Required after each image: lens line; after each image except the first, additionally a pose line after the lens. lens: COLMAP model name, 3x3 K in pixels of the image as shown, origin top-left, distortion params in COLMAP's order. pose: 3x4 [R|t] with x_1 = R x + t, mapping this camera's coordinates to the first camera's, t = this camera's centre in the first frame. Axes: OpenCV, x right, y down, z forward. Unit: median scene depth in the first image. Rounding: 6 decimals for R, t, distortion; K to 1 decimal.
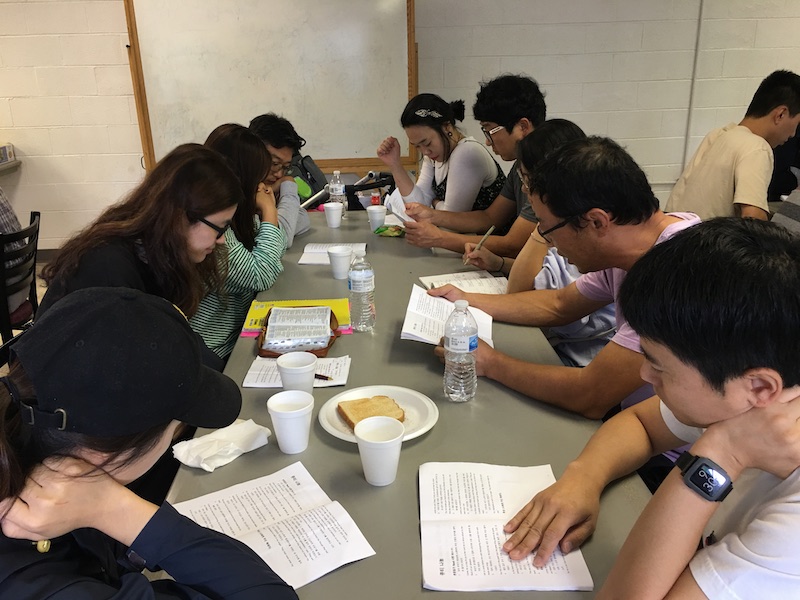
lens RADIAL K [[671.7, 0, 395.4], [0, 671.7, 301.7], [0, 0, 1]] dist [0.085596, -0.110180]
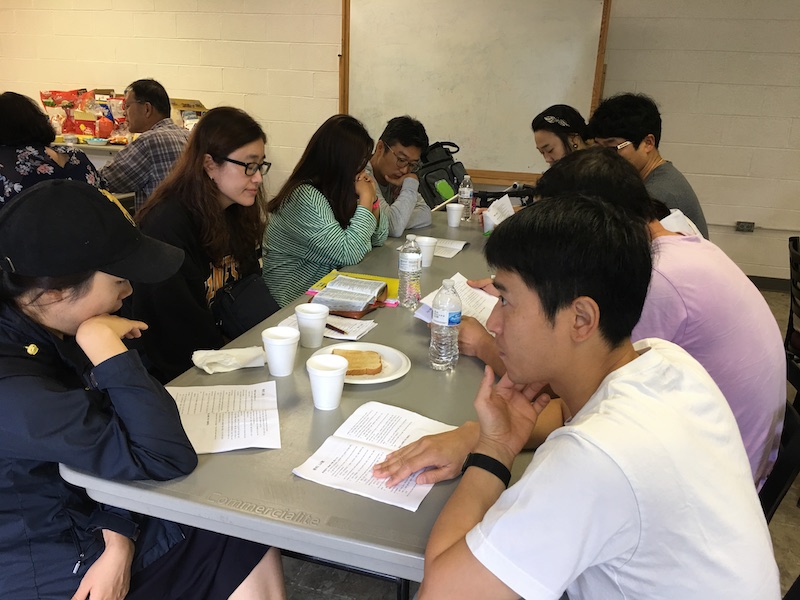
lens RADIAL K [[671.7, 0, 410.4], [0, 671.7, 316.8], [0, 0, 1]] dist [0.085596, -0.110180]
pose [[0.940459, 0.164267, -0.297578, 0.211450], [-0.166966, 0.985824, 0.016510, 0.028683], [0.296071, 0.034159, 0.954555, -0.051664]]
